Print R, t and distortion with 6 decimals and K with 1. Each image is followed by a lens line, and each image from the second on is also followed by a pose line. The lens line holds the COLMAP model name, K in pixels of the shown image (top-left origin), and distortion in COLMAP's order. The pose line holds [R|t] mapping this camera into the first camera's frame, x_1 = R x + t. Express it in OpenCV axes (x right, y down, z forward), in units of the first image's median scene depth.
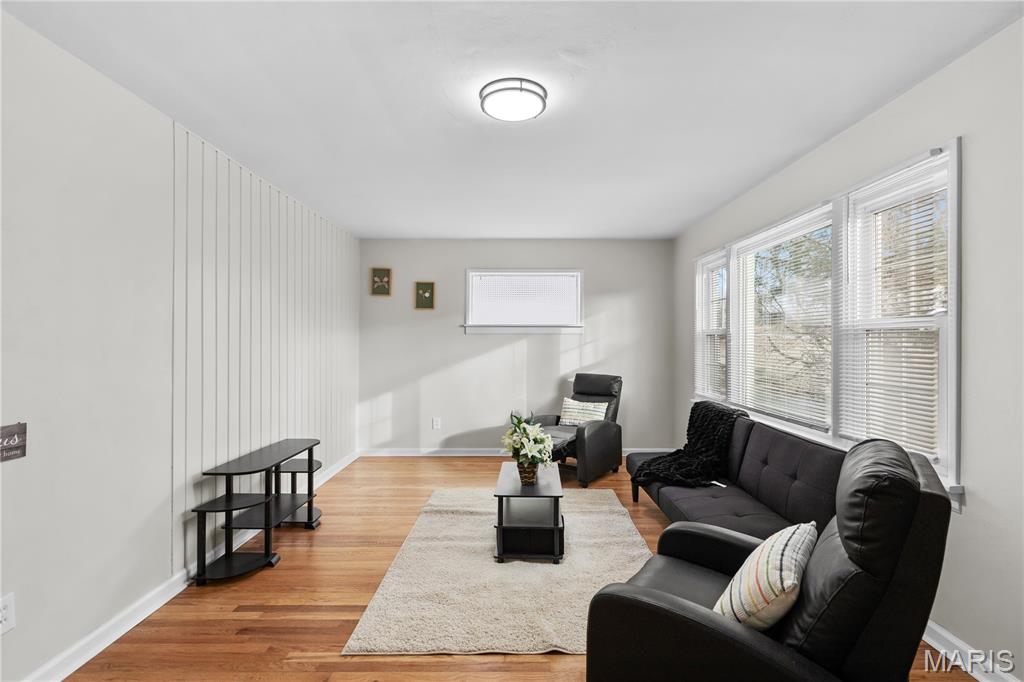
lens RADIAL K [[473.3, 0, 515.1], [0, 473.3, 338.6], [0, 0, 1]] dist [0.003309, -0.002296]
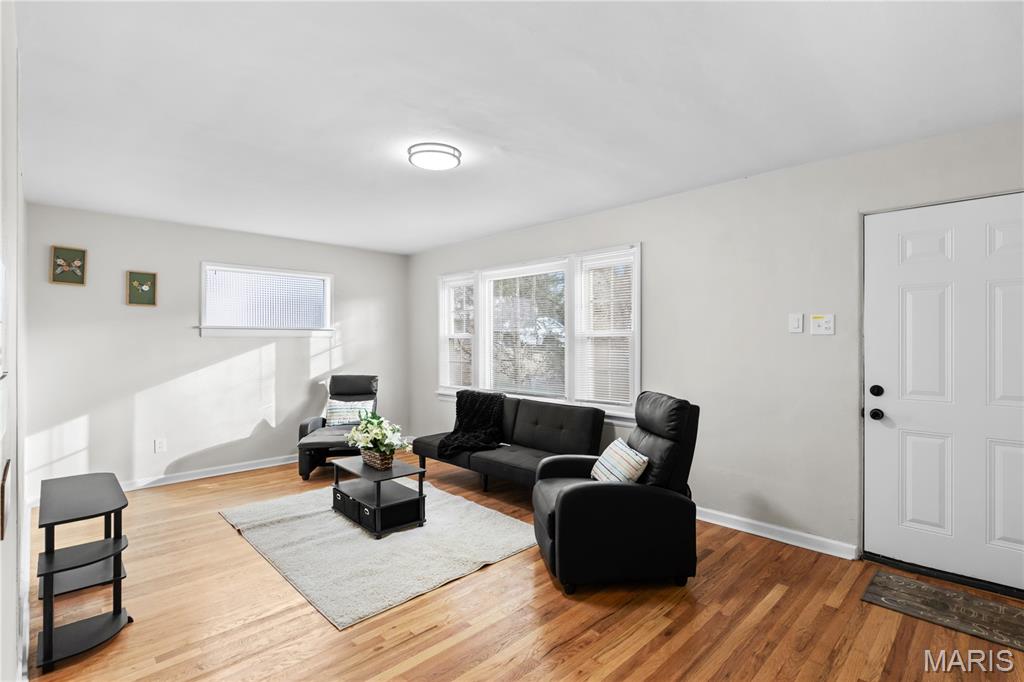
lens RADIAL K [[510.6, 0, 503.0], [0, 510.6, 340.0], [0, 0, 1]] dist [-0.004697, -0.001627]
pose [[0.710219, -0.002827, 0.703975, -0.436940], [0.001182, 0.999995, 0.002823, -0.006855], [-0.703979, -0.001173, 0.710219, -0.053588]]
